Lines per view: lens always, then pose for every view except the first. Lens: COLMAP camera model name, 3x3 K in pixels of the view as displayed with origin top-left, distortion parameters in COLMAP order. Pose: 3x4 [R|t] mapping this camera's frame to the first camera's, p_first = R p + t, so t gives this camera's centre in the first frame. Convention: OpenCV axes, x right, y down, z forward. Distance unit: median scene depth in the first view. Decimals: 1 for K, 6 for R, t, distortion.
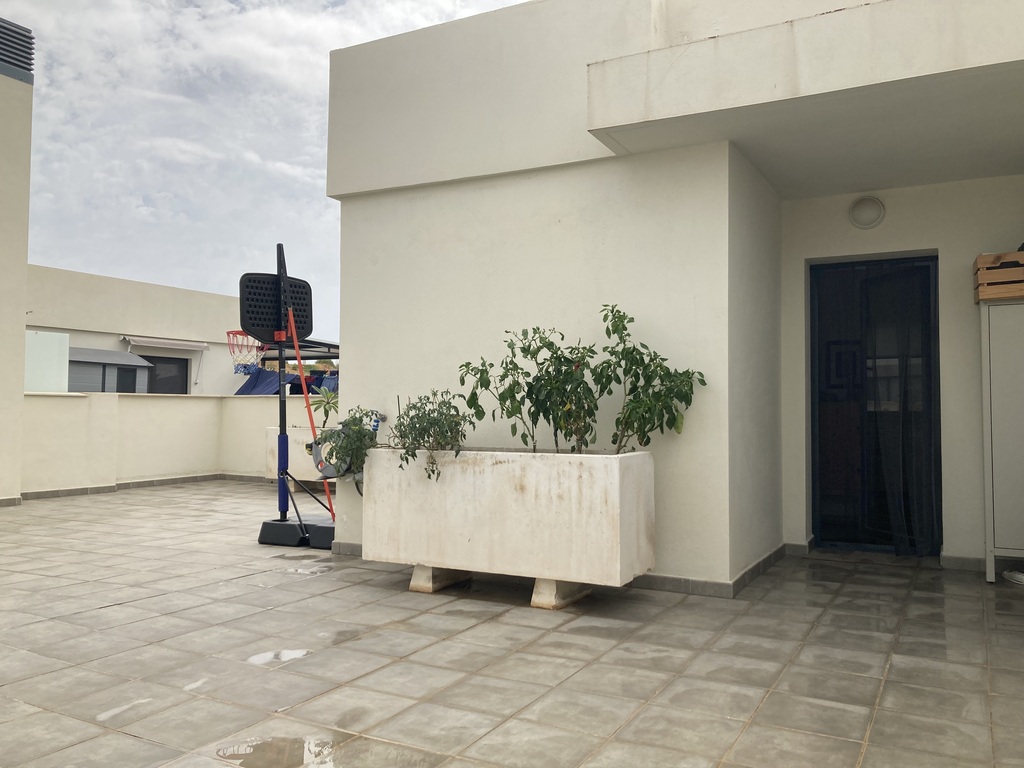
lens RADIAL K [[841.0, 0, 513.3], [0, 841.0, 380.8], [0, 0, 1]] dist [0.042943, -0.059758]
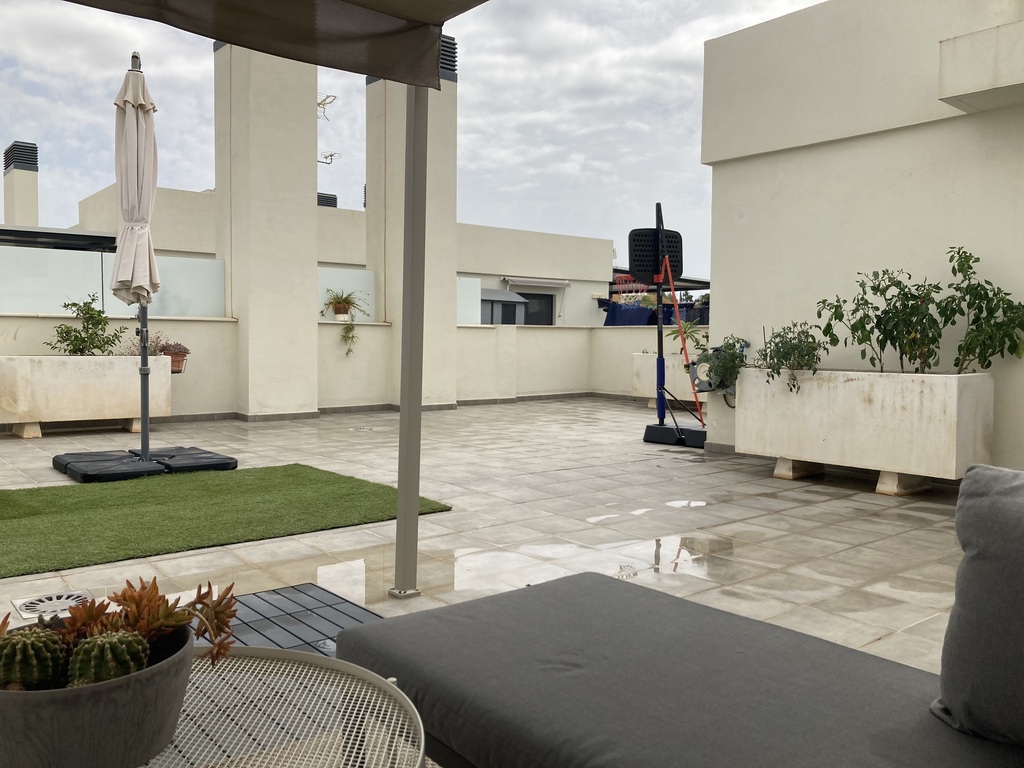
lens RADIAL K [[841.0, 0, 505.3], [0, 841.0, 374.9], [0, 0, 1]] dist [0.042943, -0.059758]
pose [[0.922634, 0.019115, -0.385203, -0.005512], [0.010051, 0.997240, 0.073562, -0.007166], [0.385546, -0.071742, 0.919895, -0.326470]]
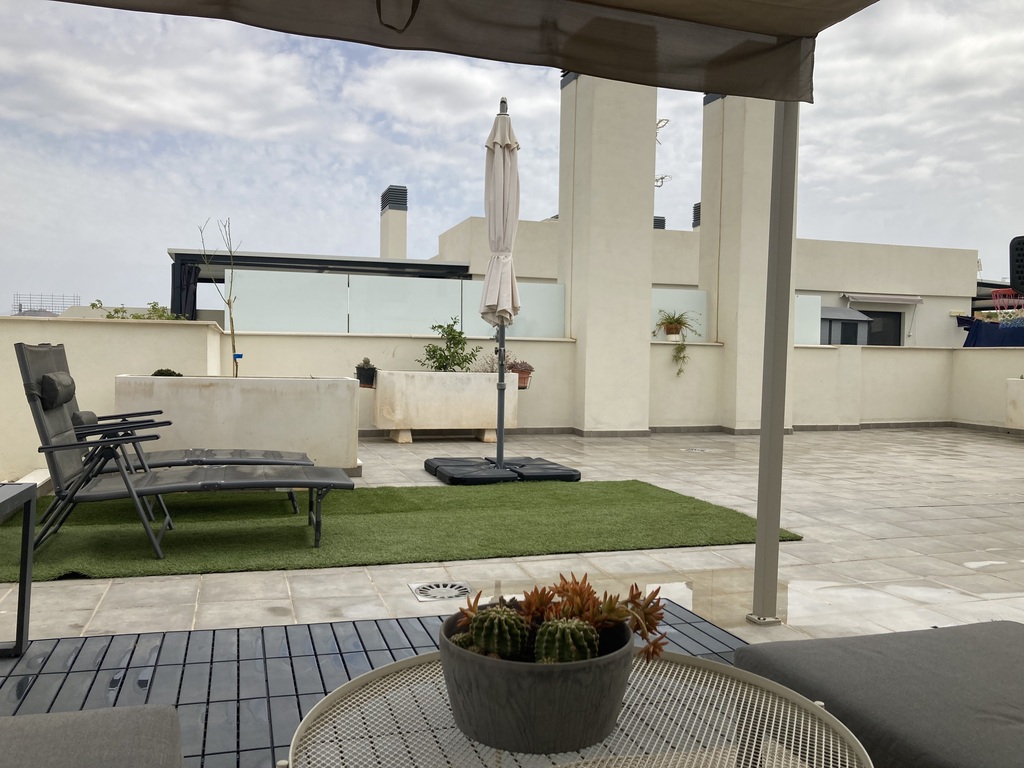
lens RADIAL K [[841.0, 0, 505.7], [0, 841.0, 375.8], [0, 0, 1]] dist [0.042943, -0.059758]
pose [[0.718522, 0.024685, -0.695066, -0.027682], [0.010955, 0.998844, 0.046798, -0.007399], [0.695418, -0.041240, 0.717421, -0.353214]]
